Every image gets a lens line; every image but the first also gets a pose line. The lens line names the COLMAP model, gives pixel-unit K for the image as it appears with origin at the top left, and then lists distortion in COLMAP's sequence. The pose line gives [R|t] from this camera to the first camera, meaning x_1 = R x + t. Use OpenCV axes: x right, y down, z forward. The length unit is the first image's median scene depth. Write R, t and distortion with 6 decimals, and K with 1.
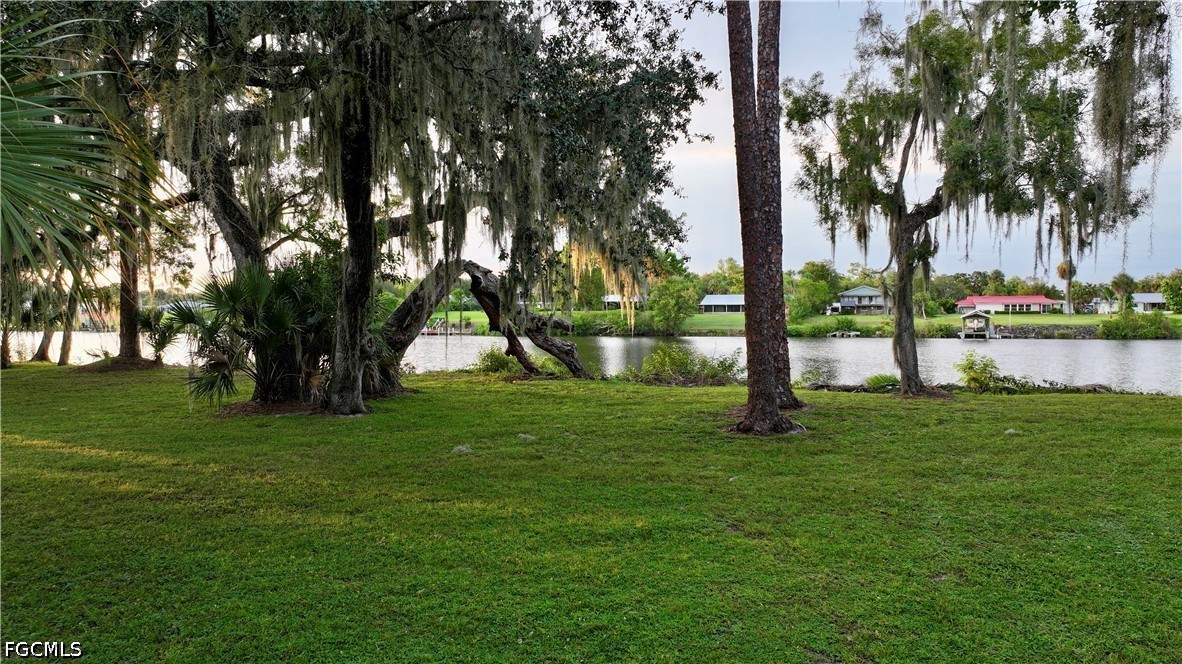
lens RADIAL K [[834.3, 0, 591.3], [0, 834.3, 331.7], [0, 0, 1]] dist [0.000770, 0.000726]
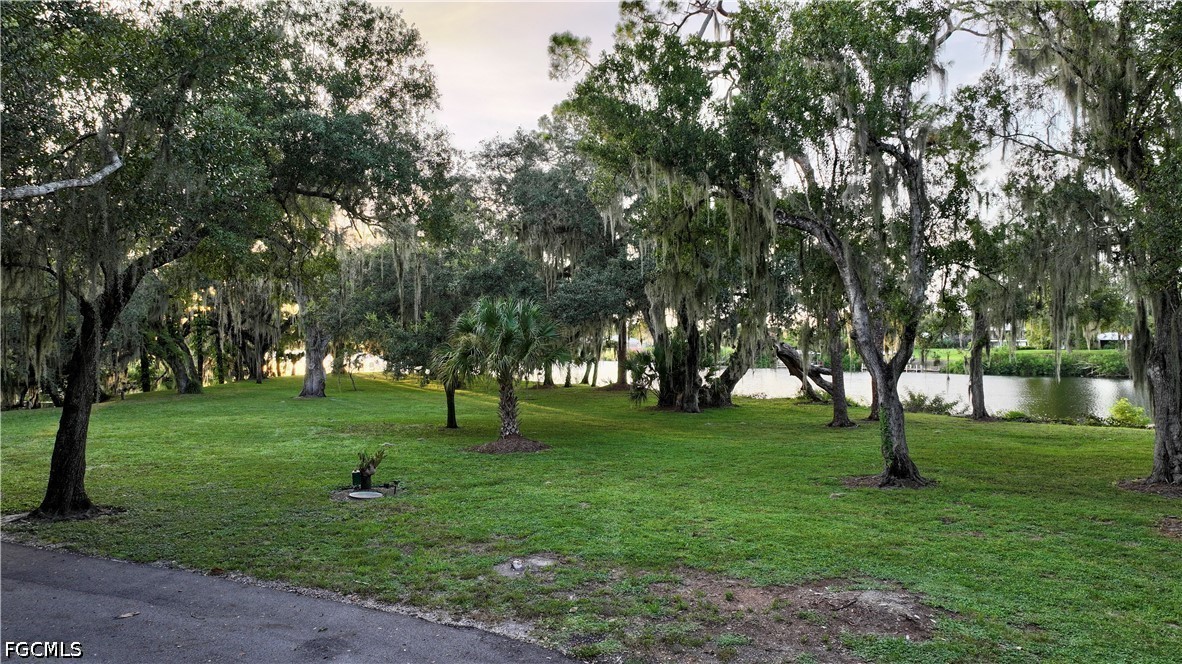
lens RADIAL K [[834.3, 0, 591.0], [0, 834.3, 333.7], [0, 0, 1]] dist [0.000770, 0.000726]
pose [[0.830964, 0.002112, -0.556322, 0.390637], [-0.022196, 0.999322, -0.029360, -0.021958], [0.555883, 0.036745, 0.830448, -0.542764]]
